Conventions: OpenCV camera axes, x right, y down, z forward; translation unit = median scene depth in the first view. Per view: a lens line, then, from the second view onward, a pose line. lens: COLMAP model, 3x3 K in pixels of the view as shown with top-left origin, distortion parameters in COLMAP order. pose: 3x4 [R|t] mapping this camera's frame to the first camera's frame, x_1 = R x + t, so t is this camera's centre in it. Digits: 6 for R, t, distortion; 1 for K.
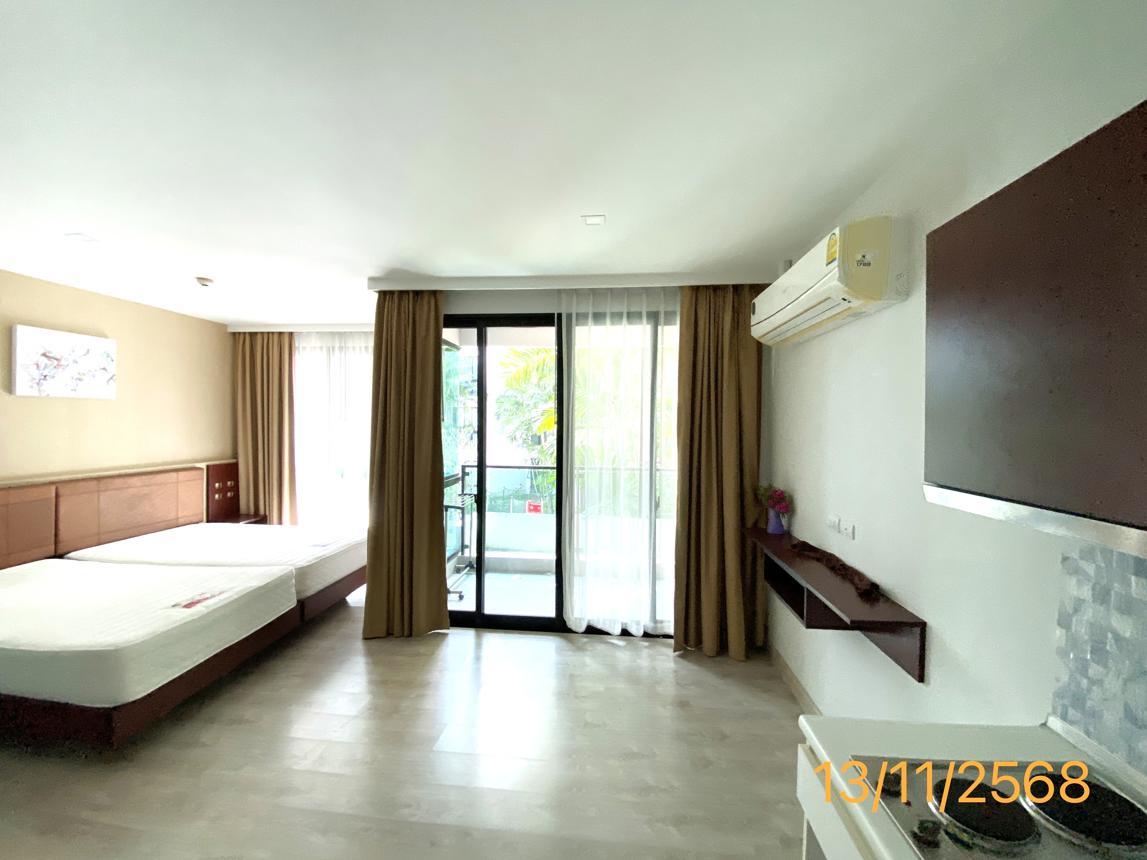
lens RADIAL K [[465.7, 0, 569.9], [0, 465.7, 426.8], [0, 0, 1]] dist [0.018214, -0.018930]
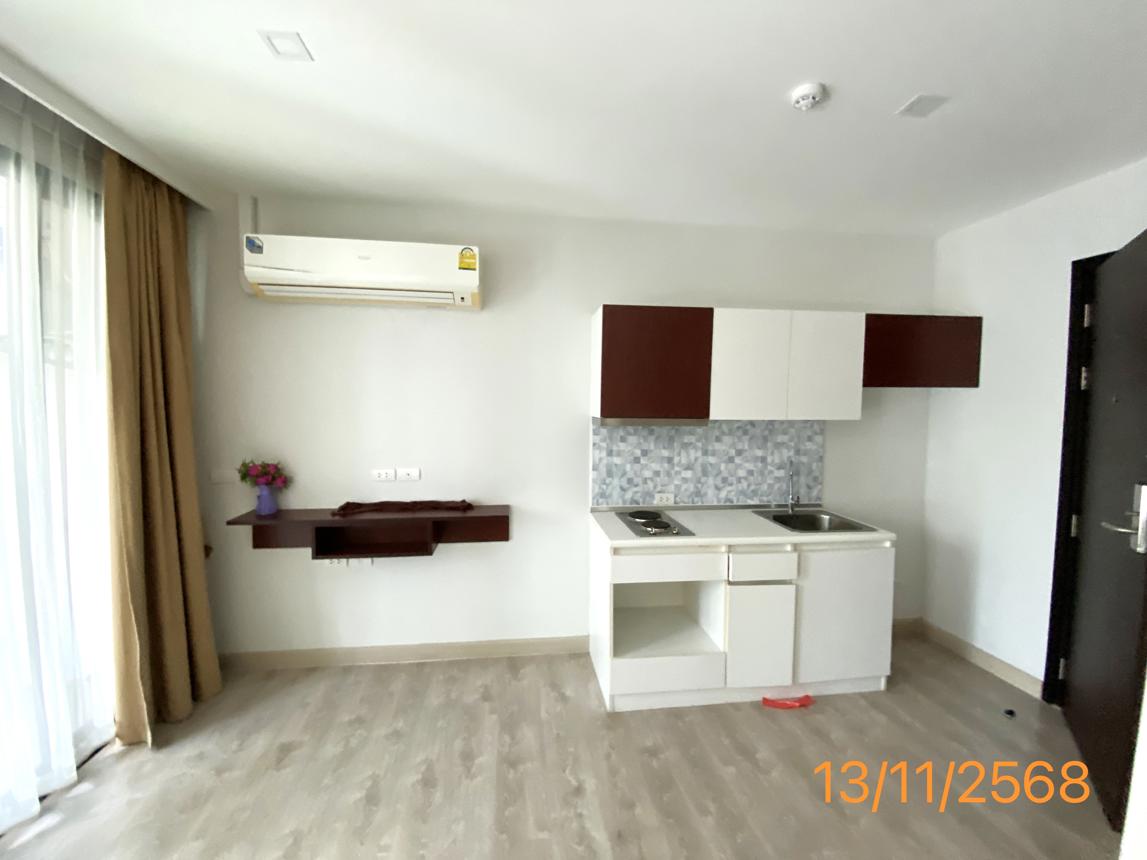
lens RADIAL K [[465.7, 0, 569.9], [0, 465.7, 426.8], [0, 0, 1]] dist [0.018214, -0.018930]
pose [[-0.218870, -0.064855, 0.973596, -0.435455], [-0.001277, 0.997807, 0.066180, 0.006465], [-0.975753, 0.013242, -0.218473, 0.527466]]
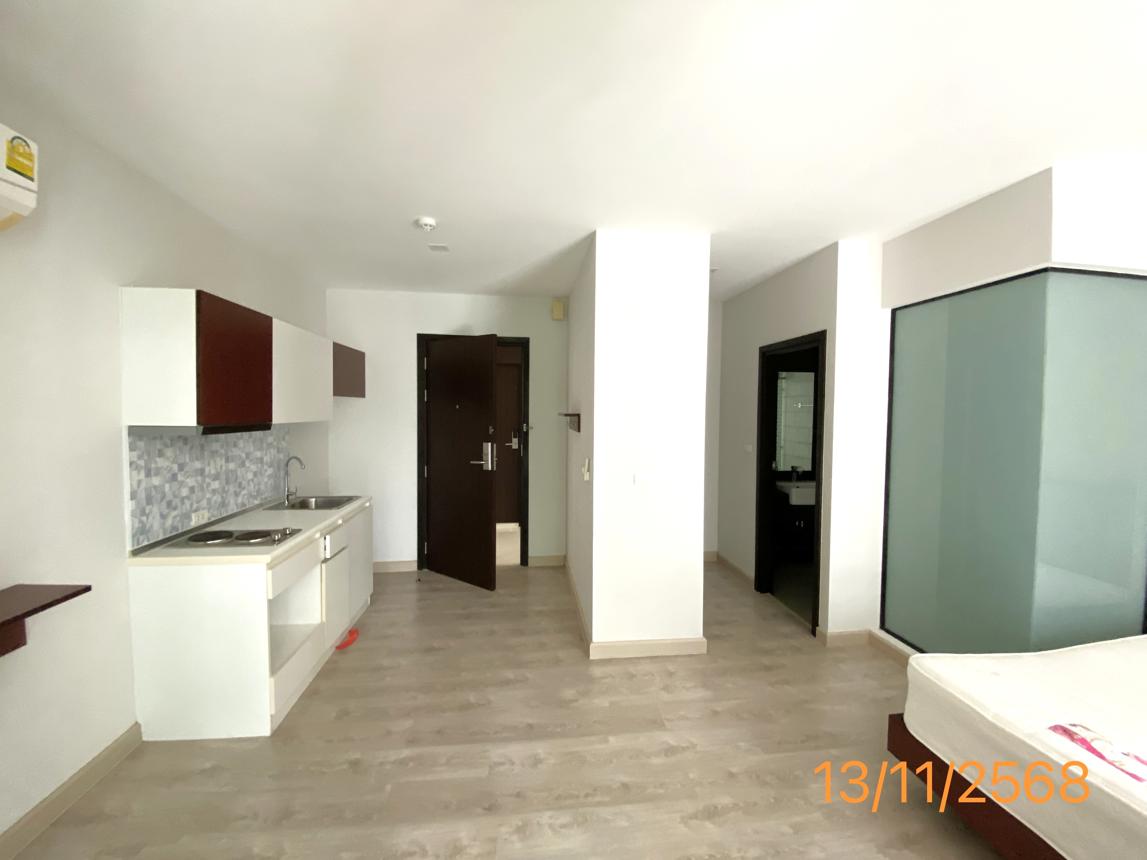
lens RADIAL K [[465.7, 0, 569.9], [0, 465.7, 426.8], [0, 0, 1]] dist [0.018214, -0.018930]
pose [[-0.977632, -0.013046, -0.209918, -0.086134], [-0.022051, 0.998932, 0.040615, 0.006371], [0.209164, 0.044336, -0.976875, 1.004771]]
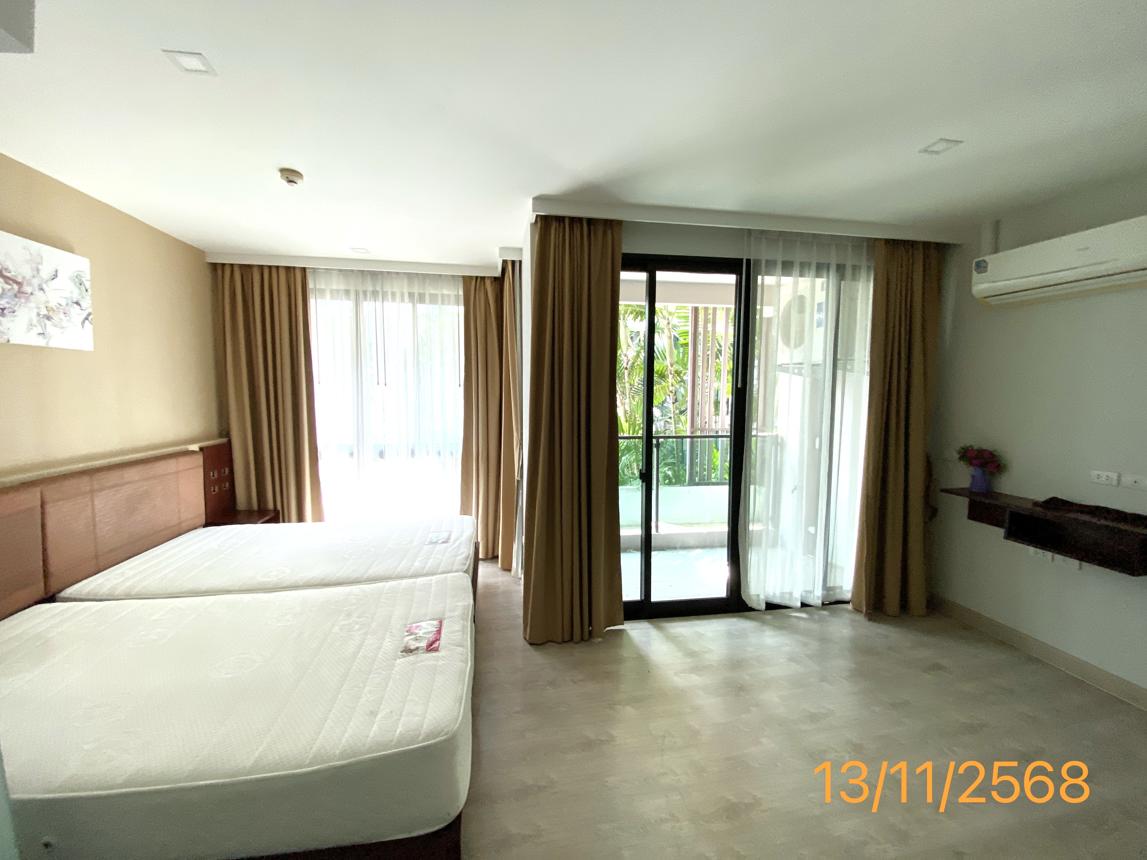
lens RADIAL K [[465.7, 0, 569.9], [0, 465.7, 426.8], [0, 0, 1]] dist [0.018214, -0.018930]
pose [[0.964909, -0.024596, 0.261430, -0.571259], [0.007614, 0.997806, 0.065773, 0.009957], [-0.262474, -0.061474, 0.962979, 0.215956]]
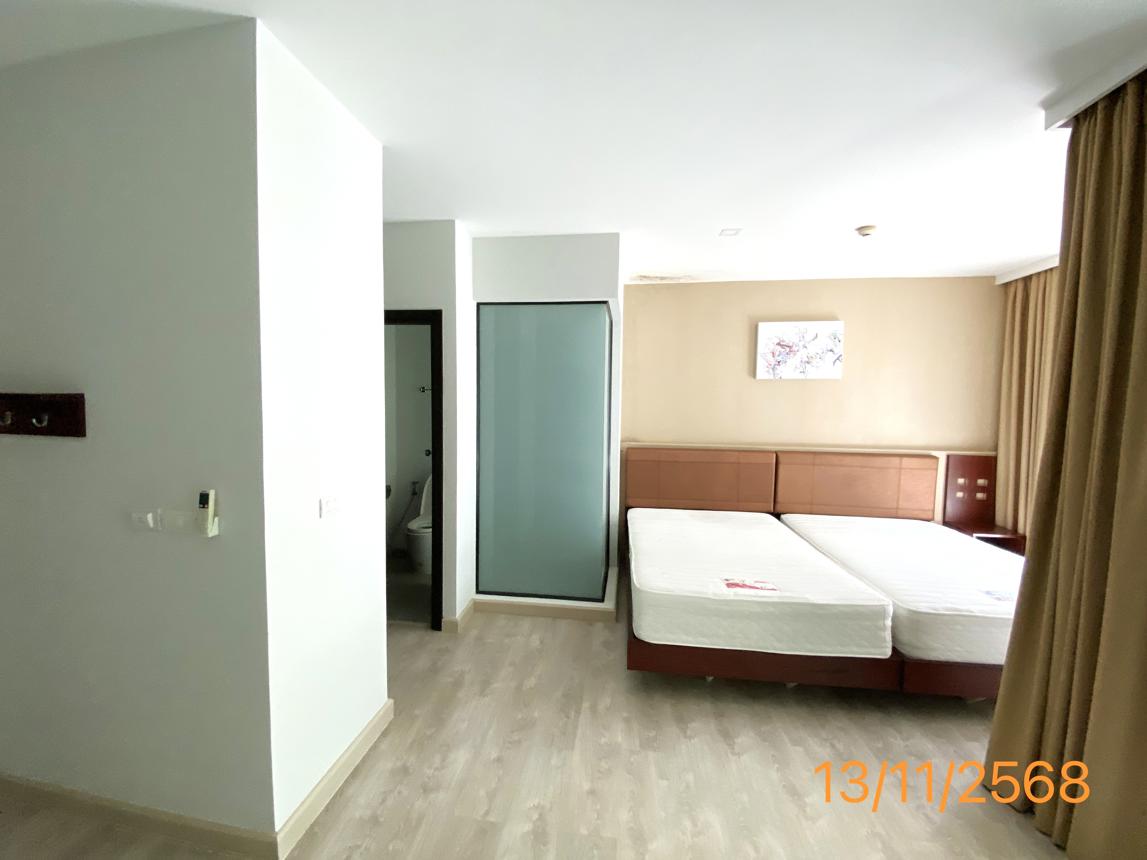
lens RADIAL K [[465.7, 0, 569.9], [0, 465.7, 426.8], [0, 0, 1]] dist [0.018214, -0.018930]
pose [[-0.040938, 0.039594, -0.998377, 0.096955], [-0.023417, 0.998902, 0.040575, 0.021107], [0.998887, 0.025040, -0.039966, 0.504316]]
